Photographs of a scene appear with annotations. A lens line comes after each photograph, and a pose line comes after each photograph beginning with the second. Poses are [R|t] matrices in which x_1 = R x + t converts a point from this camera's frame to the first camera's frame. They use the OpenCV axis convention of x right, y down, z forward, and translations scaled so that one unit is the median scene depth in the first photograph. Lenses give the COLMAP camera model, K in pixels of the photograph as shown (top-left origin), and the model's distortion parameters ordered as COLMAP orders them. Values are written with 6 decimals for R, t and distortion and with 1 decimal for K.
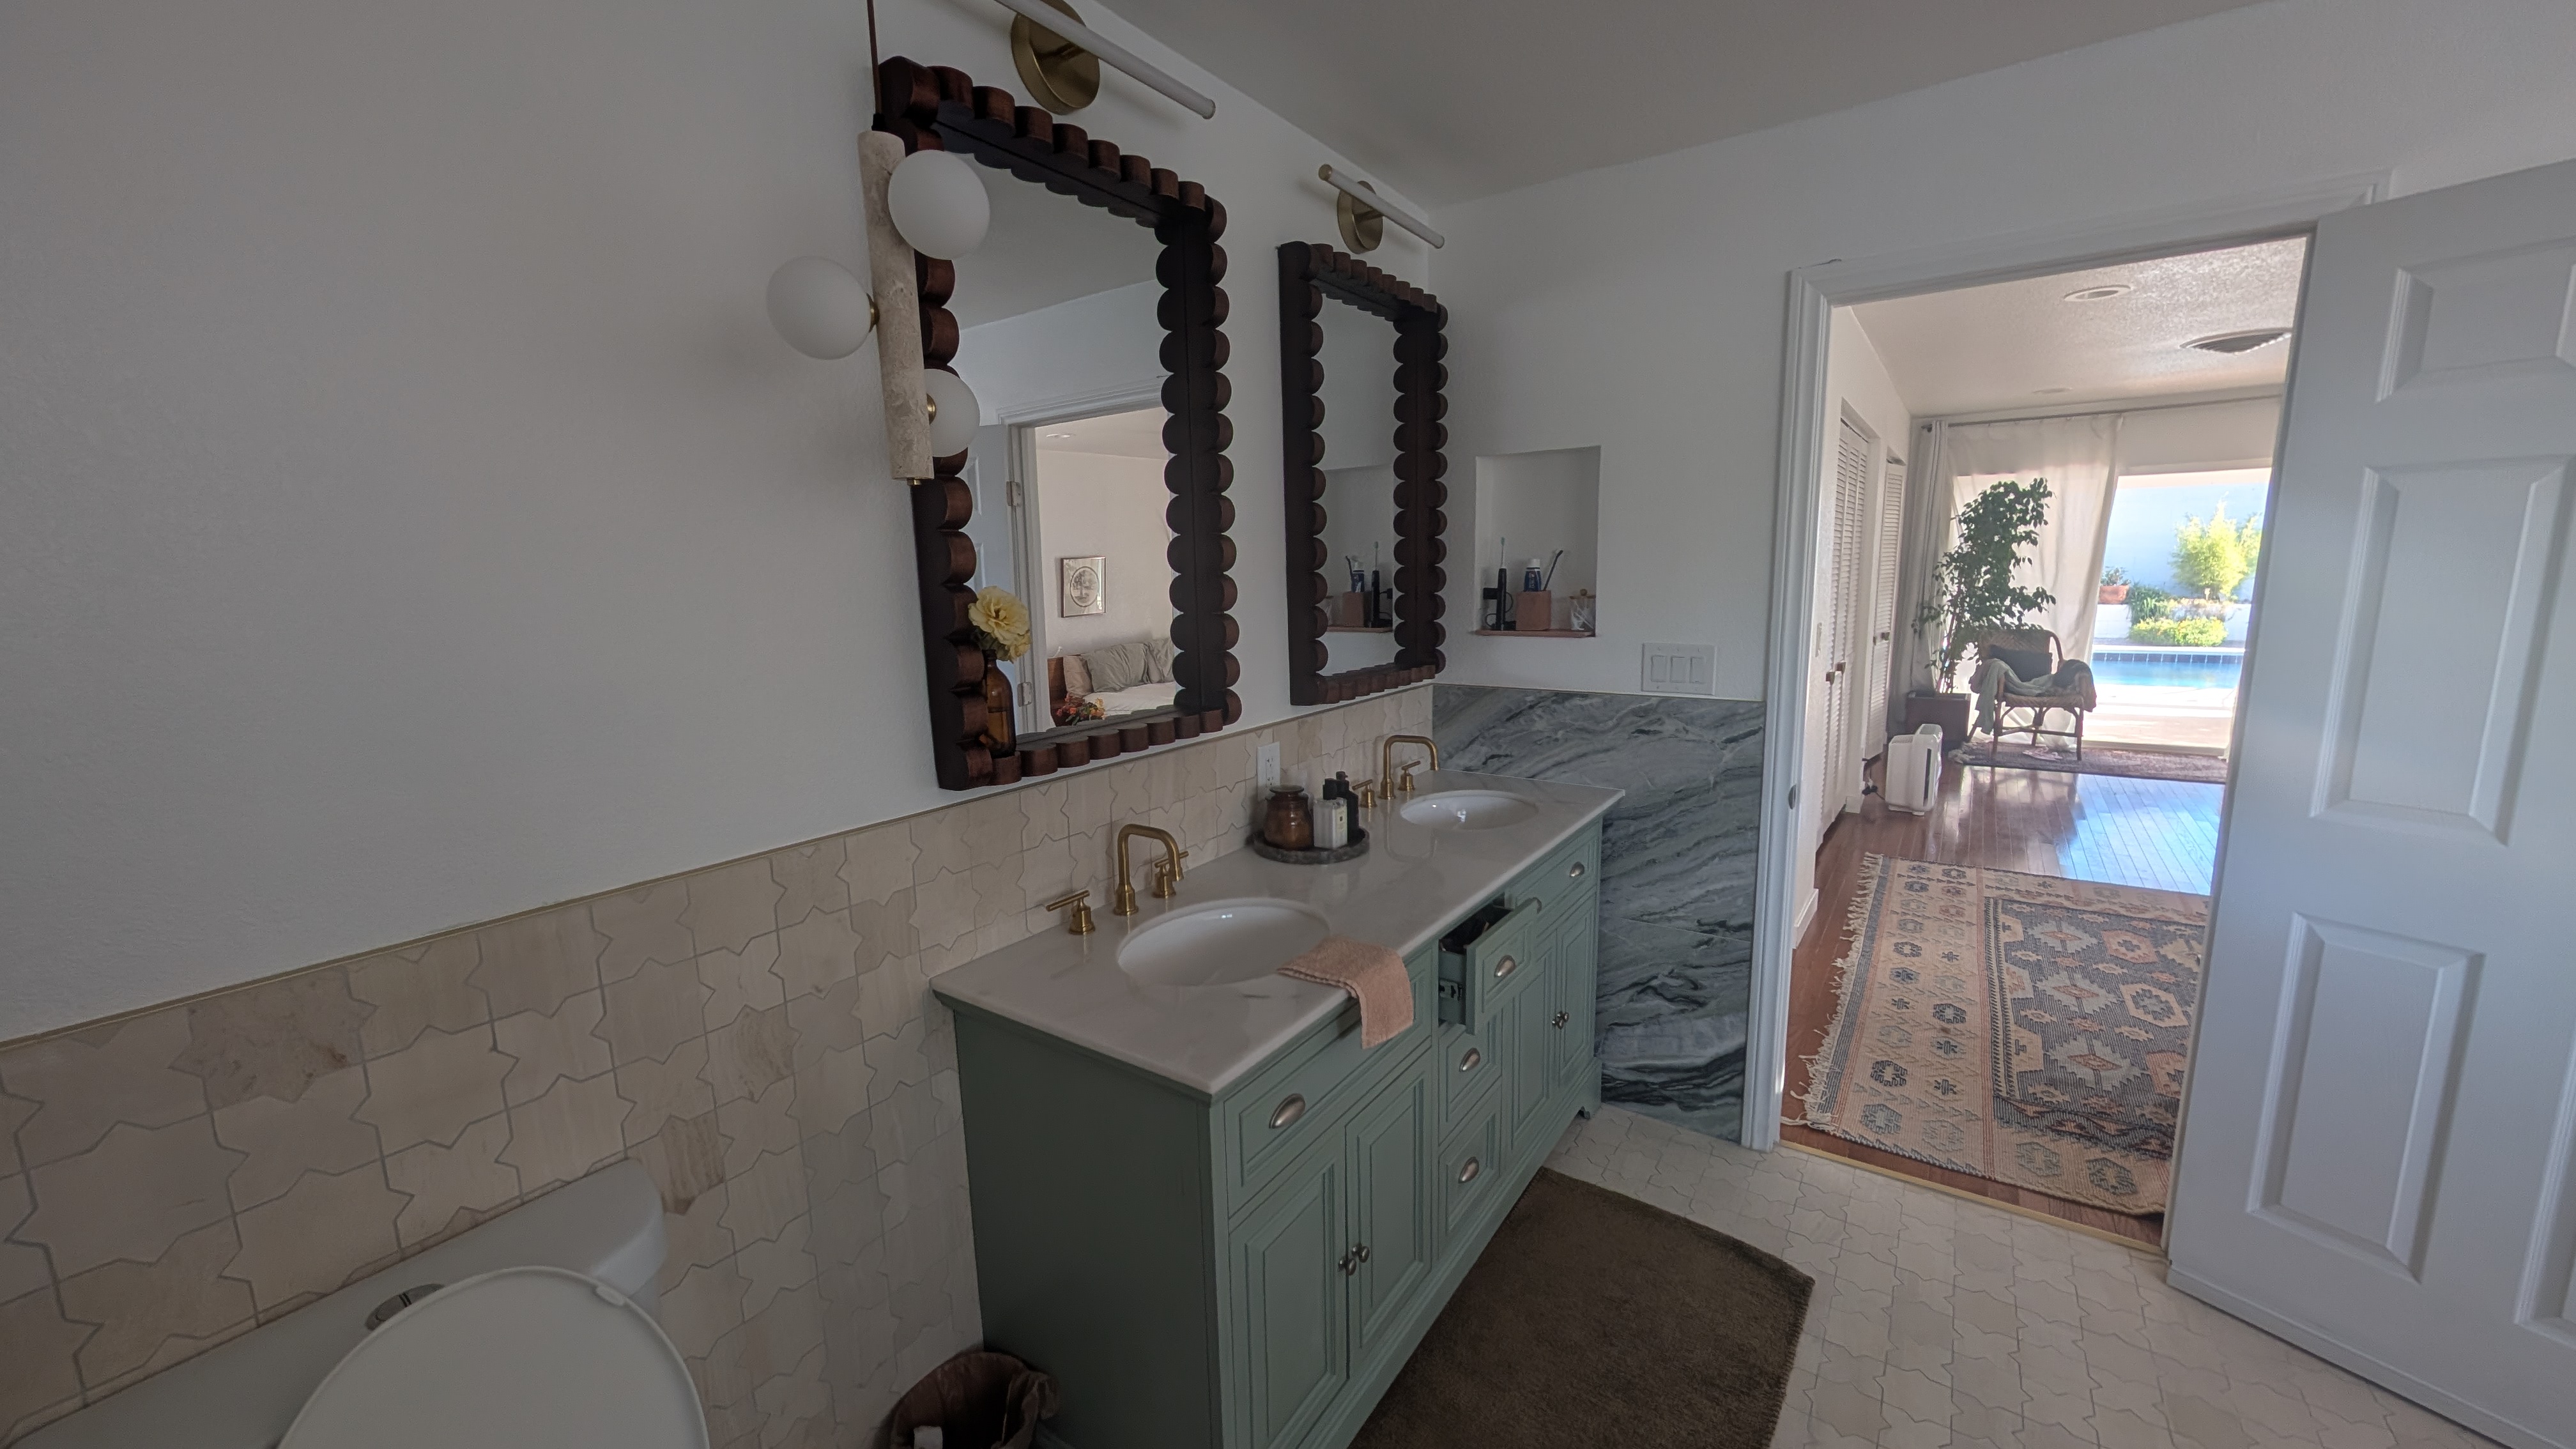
lens RADIAL K [[963.8, 0, 1272.2], [0, 963.8, 765.3], [0, 0, 1]] dist [-0.008841, -0.000173]
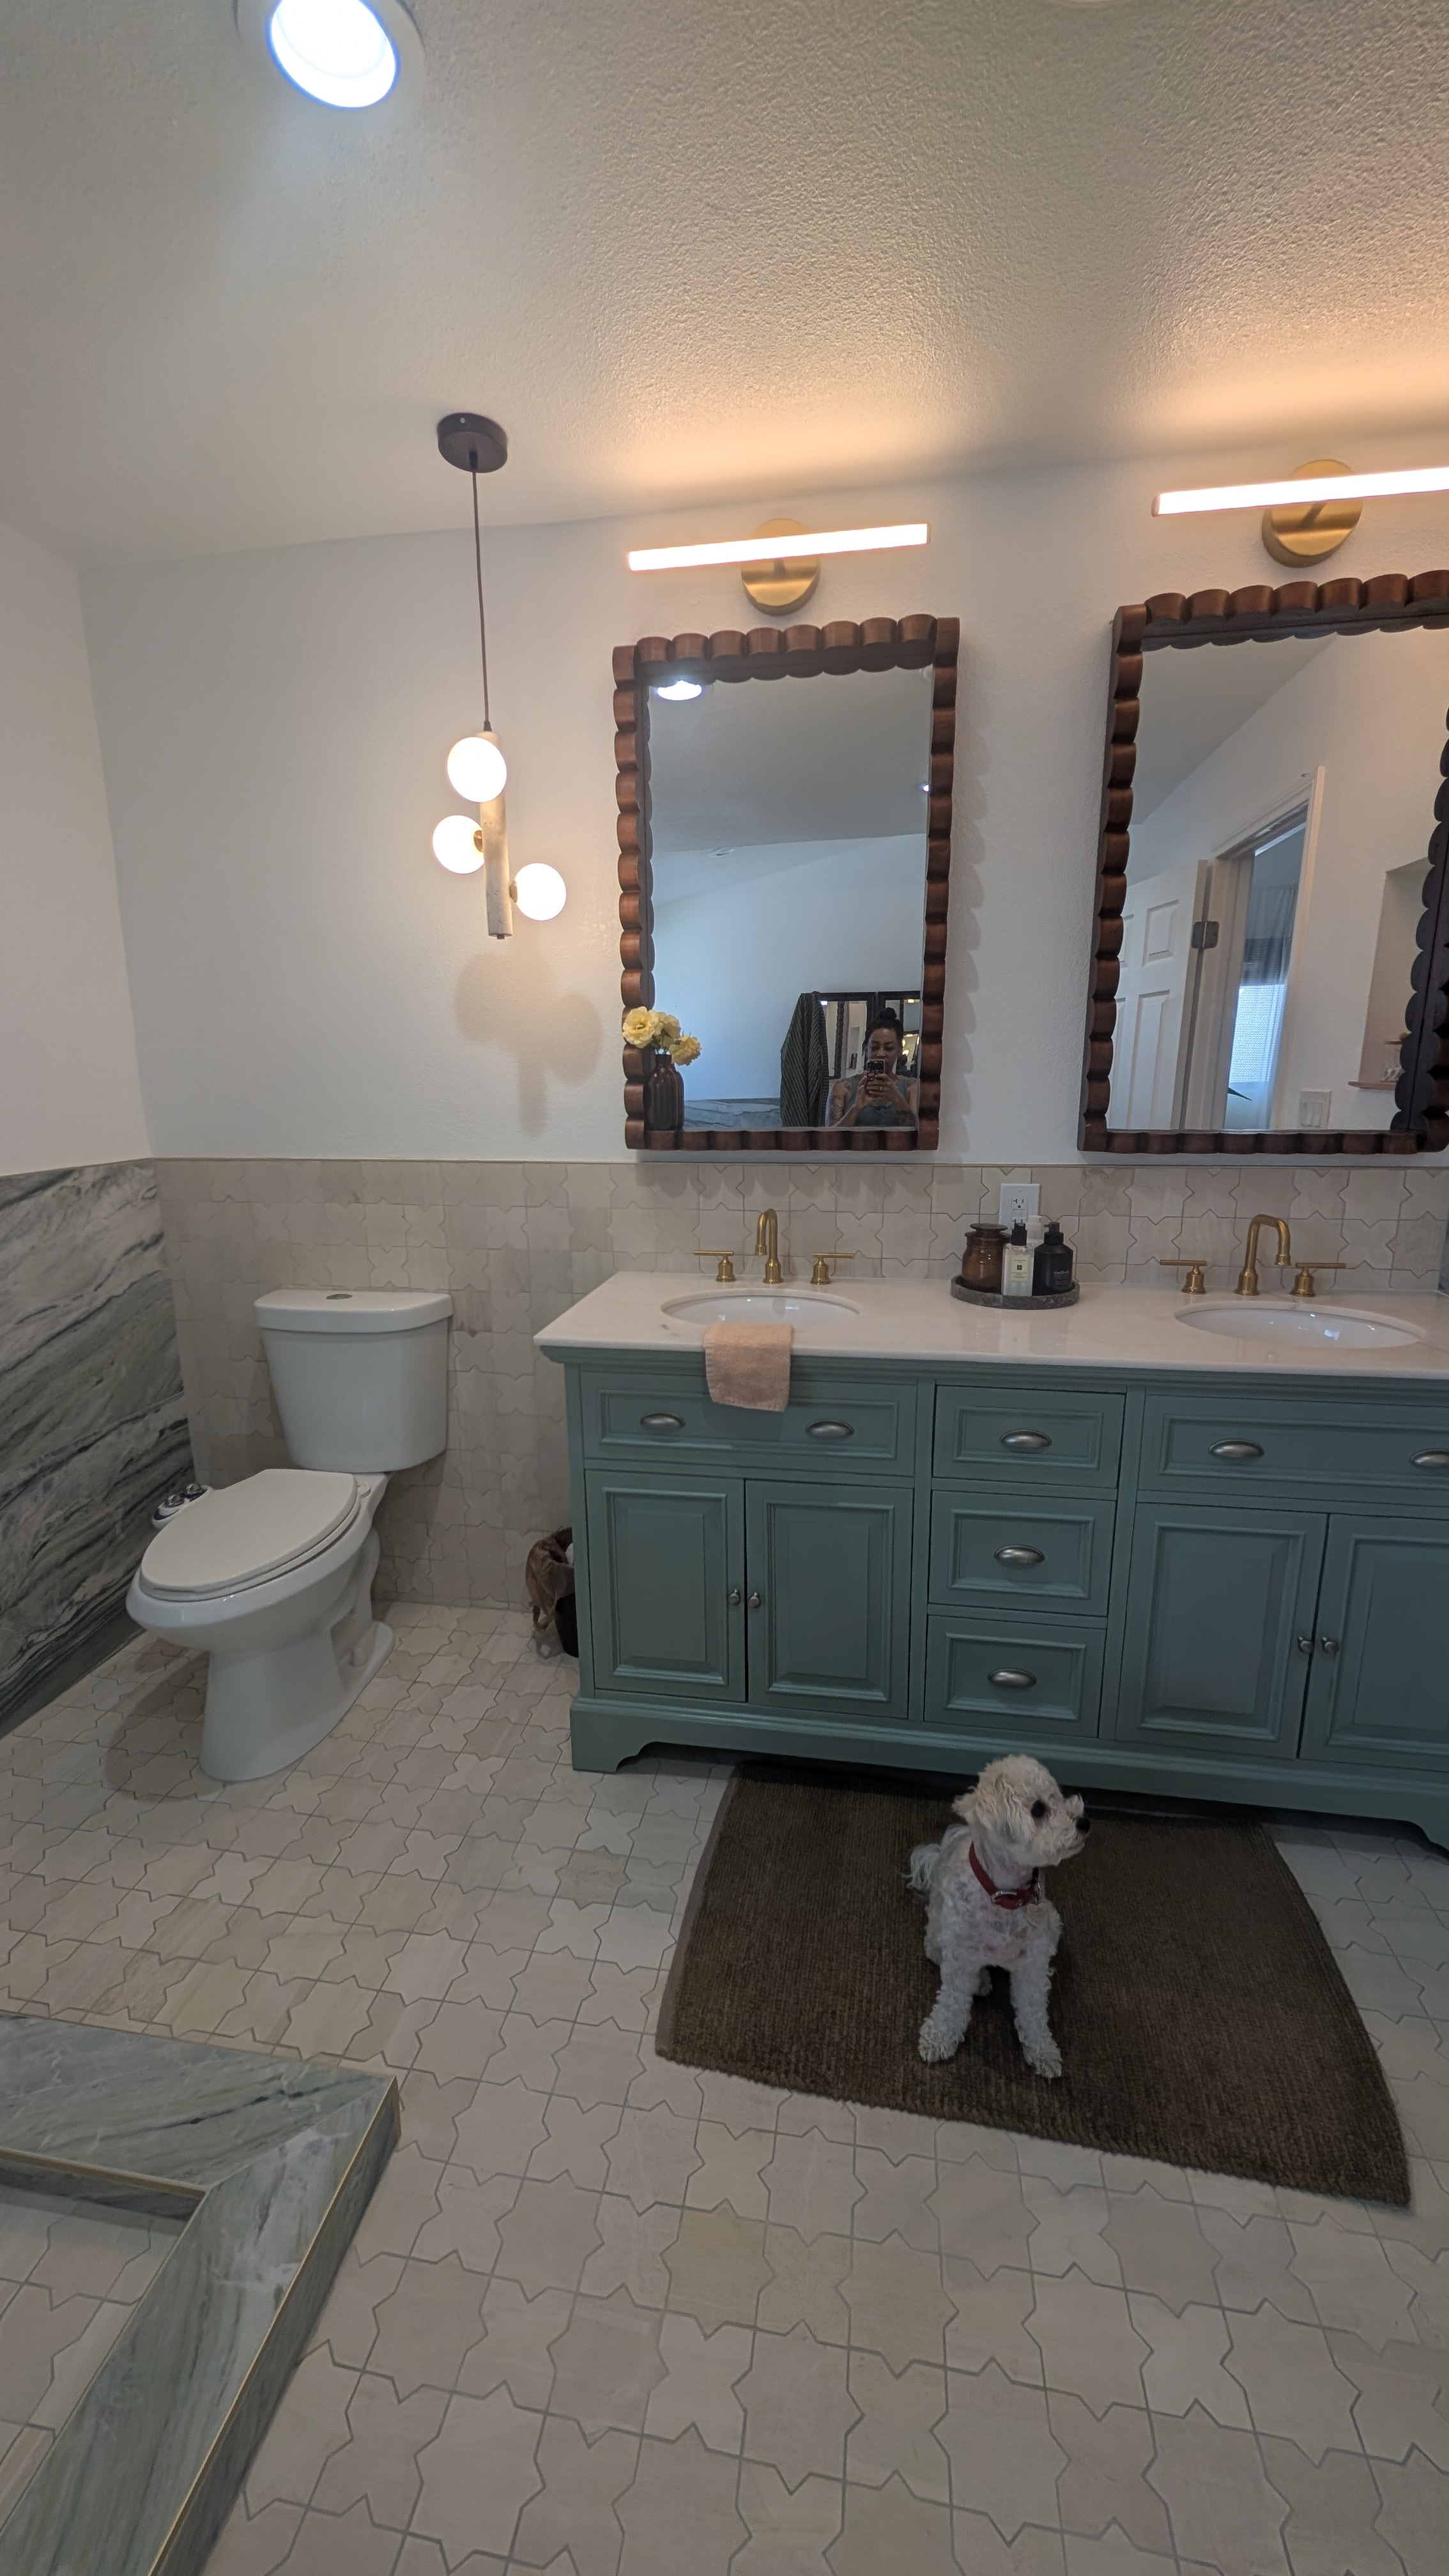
lens RADIAL K [[963.8, 0, 714.4], [0, 963.8, 1299.3], [0, 0, 1]] dist [-0.008841, -0.000173]
pose [[0.433477, 0.222015, -0.873388, 1.077031], [-0.187727, 0.970162, 0.153443, 0.002763], [0.881394, 0.097444, 0.462221, 0.448832]]
